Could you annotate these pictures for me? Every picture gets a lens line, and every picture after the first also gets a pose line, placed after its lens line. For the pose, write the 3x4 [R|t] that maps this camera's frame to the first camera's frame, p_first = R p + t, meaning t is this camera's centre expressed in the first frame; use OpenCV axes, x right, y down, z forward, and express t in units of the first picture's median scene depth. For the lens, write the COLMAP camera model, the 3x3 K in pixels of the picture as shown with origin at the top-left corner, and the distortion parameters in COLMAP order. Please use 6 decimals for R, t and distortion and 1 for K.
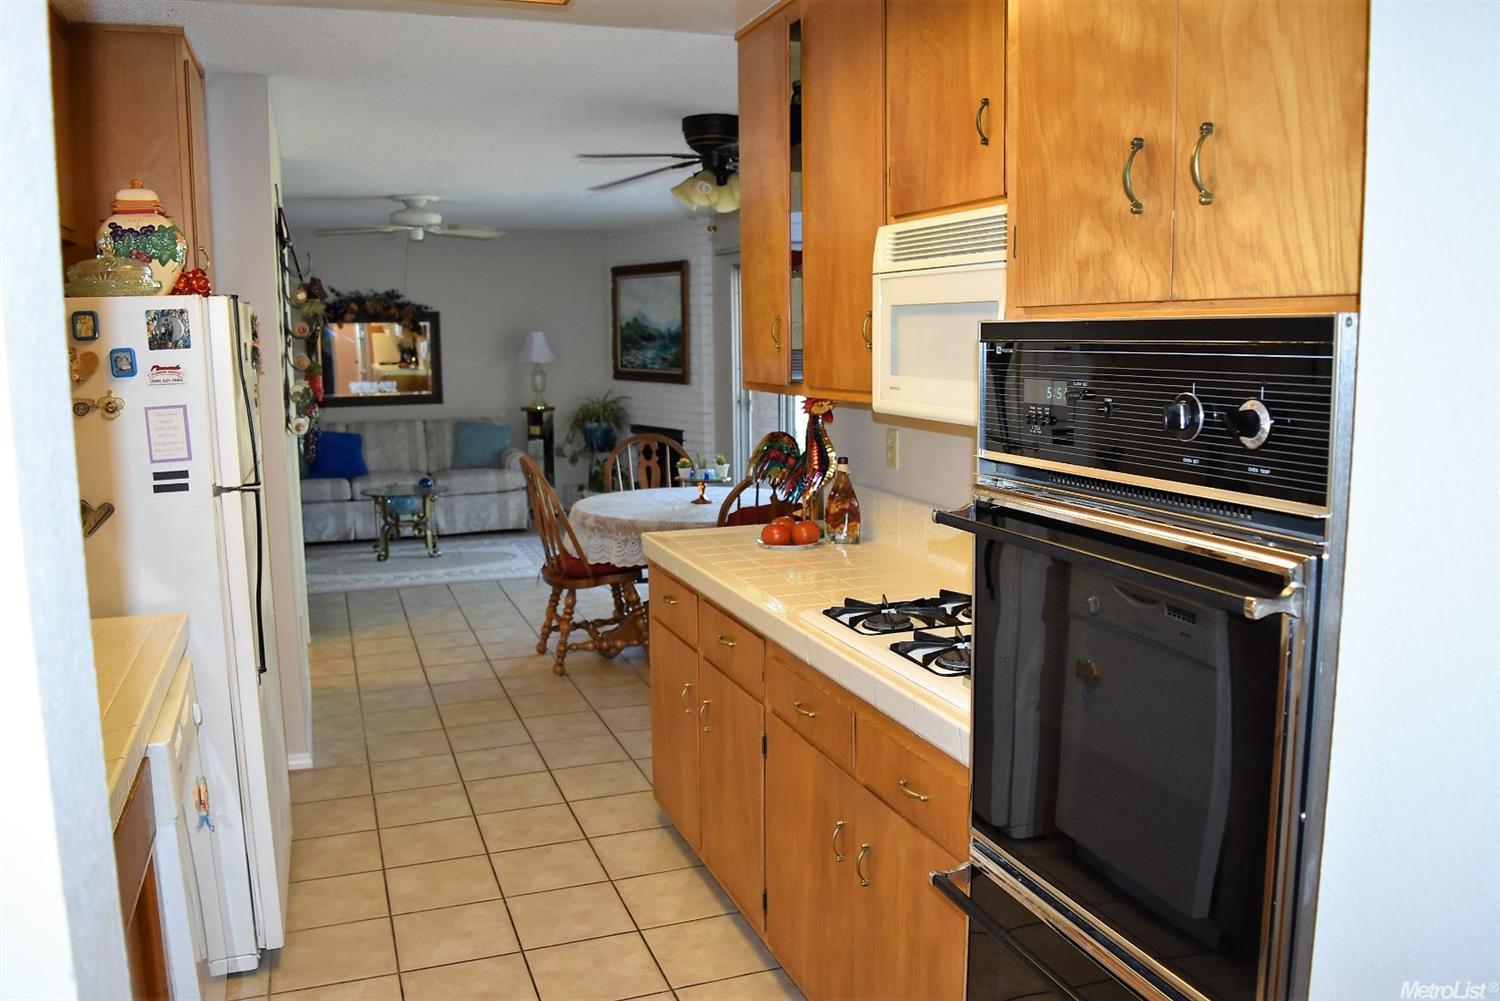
lens RADIAL K [[1179.5, 0, 750.0], [0, 1179.5, 500.5], [0, 0, 1]] dist [-0.092464, 0.014072]
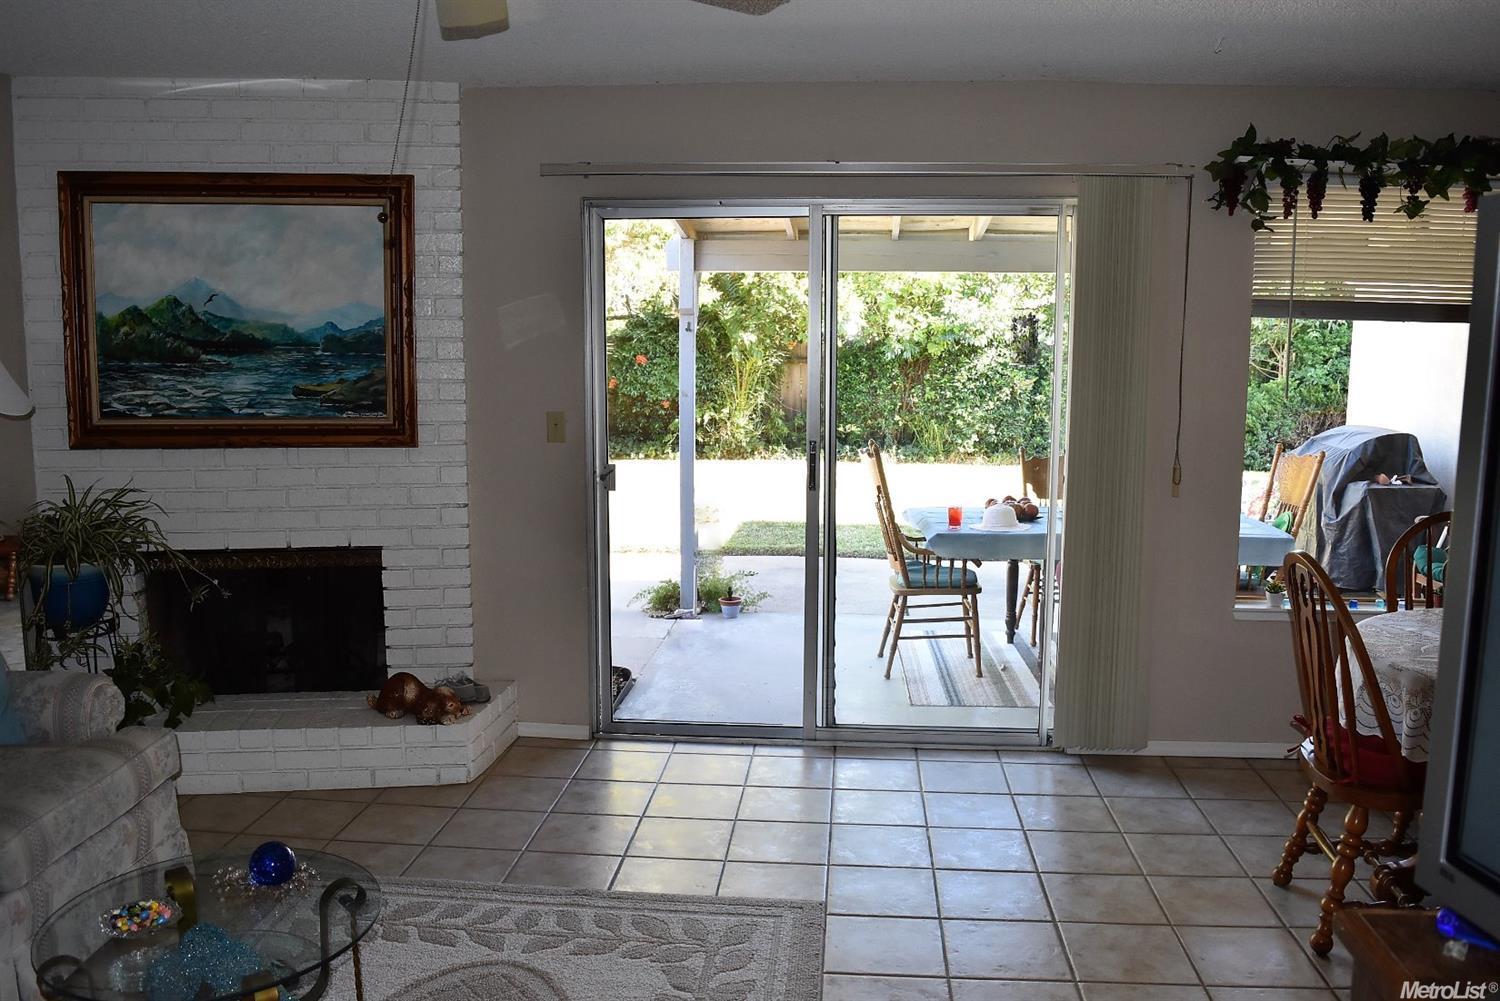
lens RADIAL K [[1179.5, 0, 750.0], [0, 1179.5, 500.5], [0, 0, 1]] dist [-0.092464, 0.014072]
pose [[0.434842, -0.111230, 0.893611, -0.818804], [0.117371, 0.990878, 0.066222, -0.185435], [-0.892825, 0.076088, 0.443930, 1.365474]]
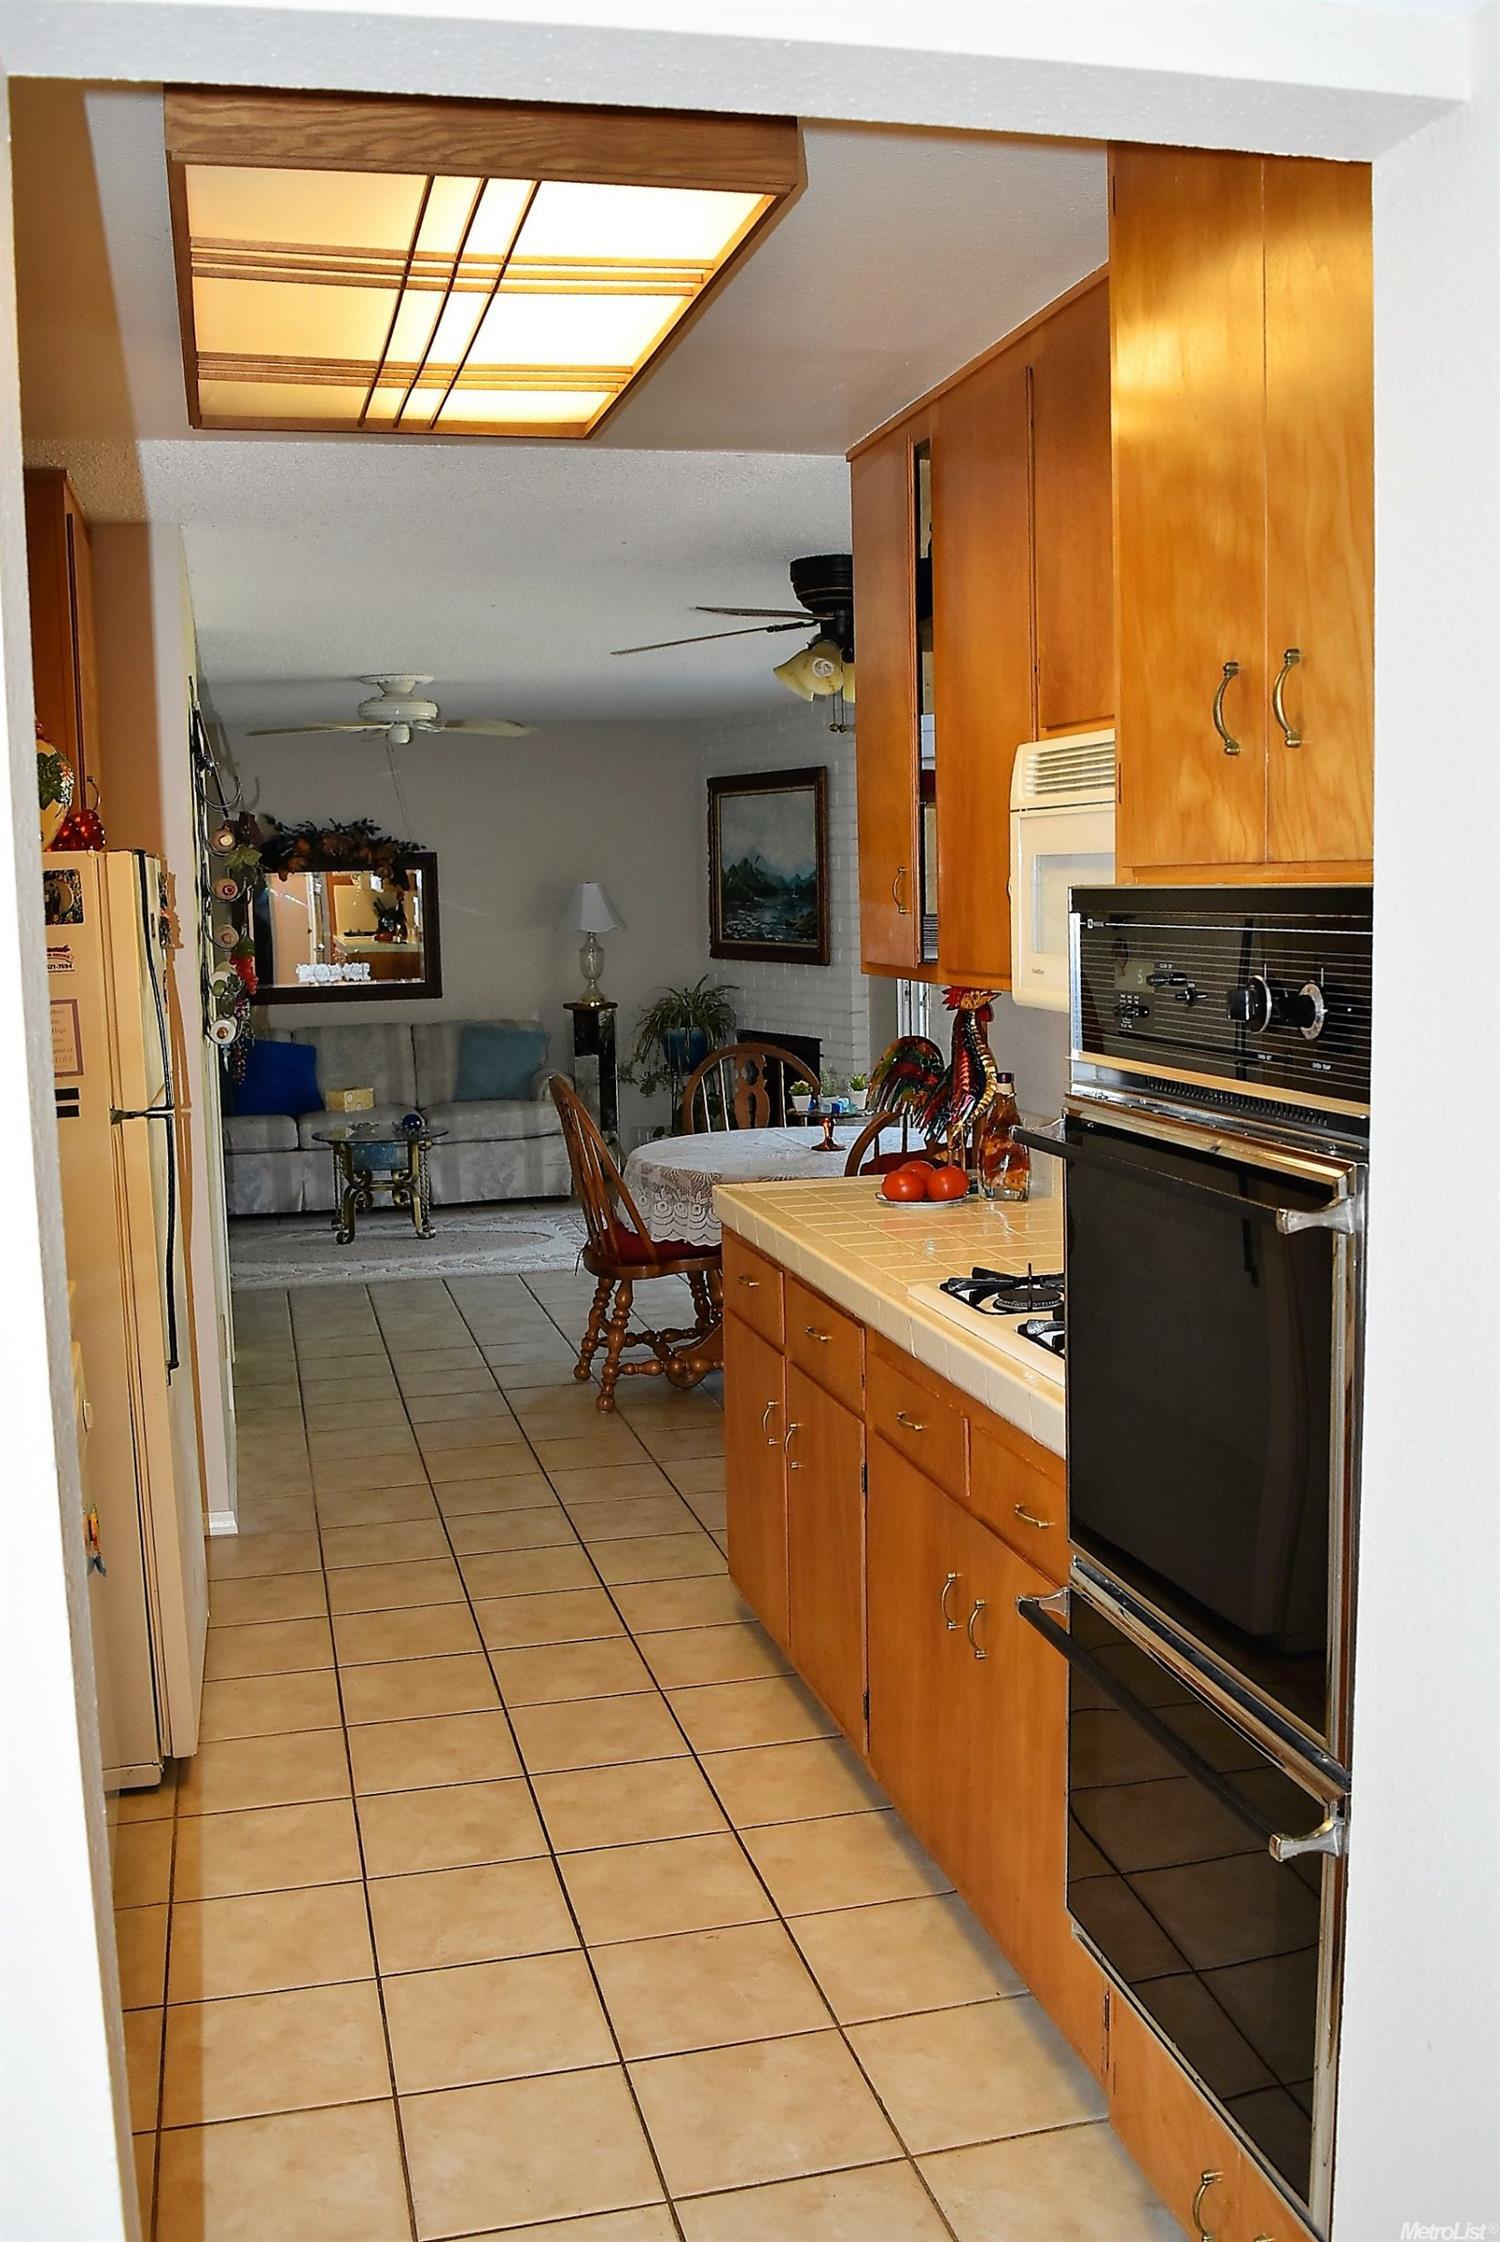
lens RADIAL K [[2038.4, 0, 750.0], [0, 2038.4, 1121.0], [0, 0, 1]] dist [-0.108501, -0.006578]
pose [[0.993837, 0.000446, -0.110849, 0.052274], [-0.002797, 0.999775, -0.021050, 0.013138], [0.110815, 0.021231, 0.993614, -0.145906]]
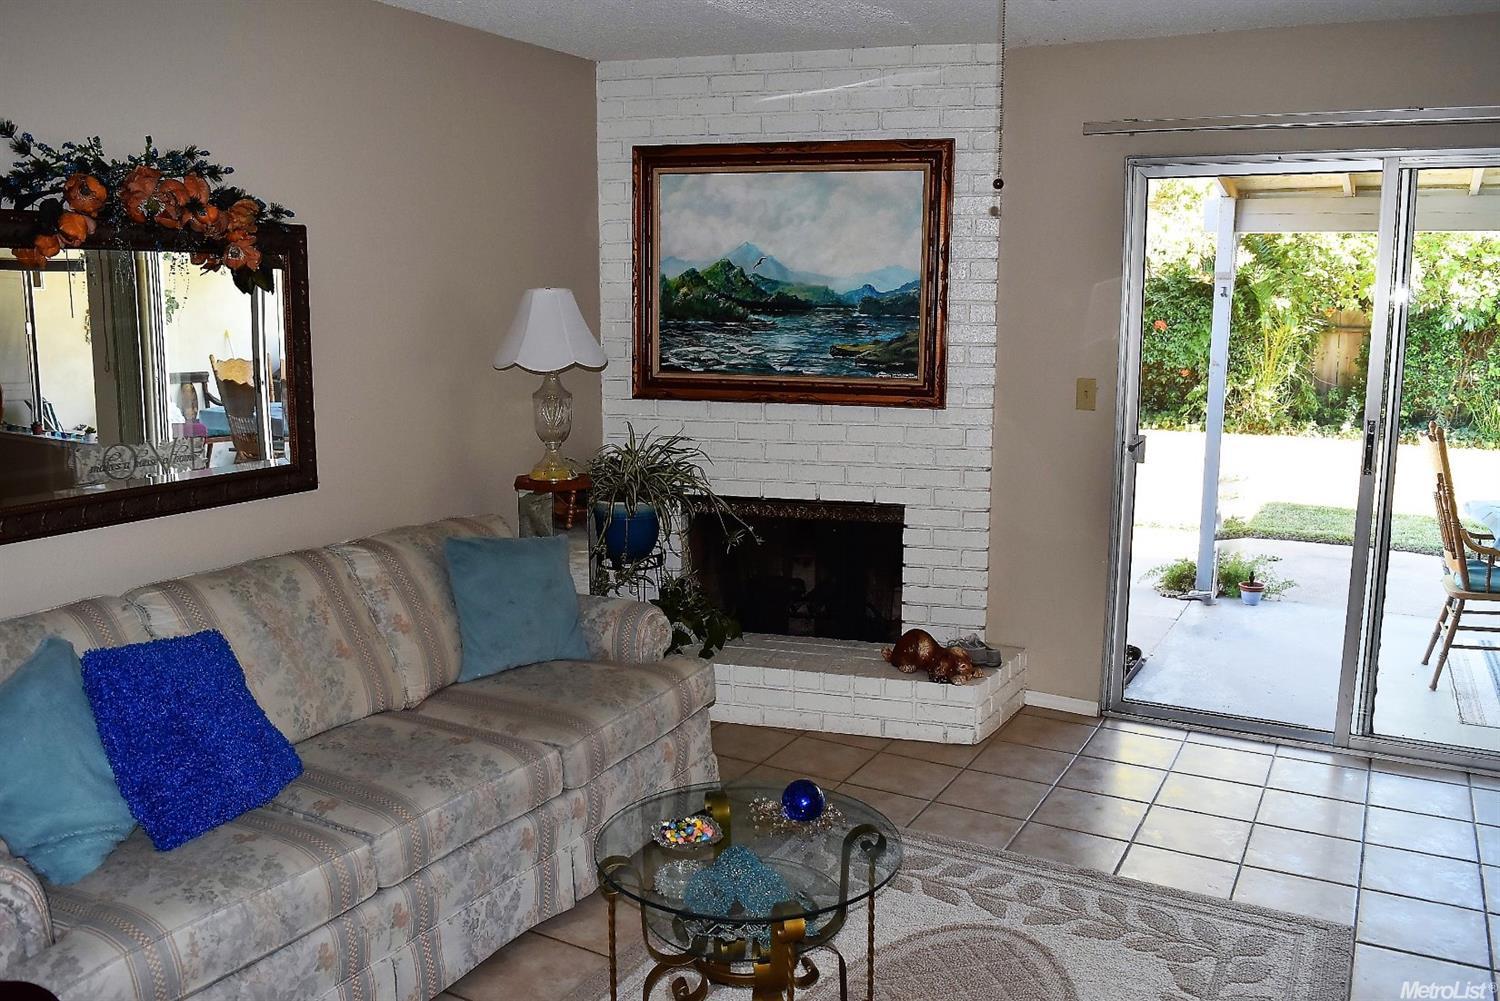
lens RADIAL K [[1179.5, 0, 750.0], [0, 1179.5, 500.5], [0, 0, 1]] dist [-0.092464, 0.014072]
pose [[0.765238, -0.097343, 0.636346, -0.826674], [0.080486, 0.995212, 0.055451, -0.188804], [-0.638697, 0.008783, 0.769408, 1.384381]]
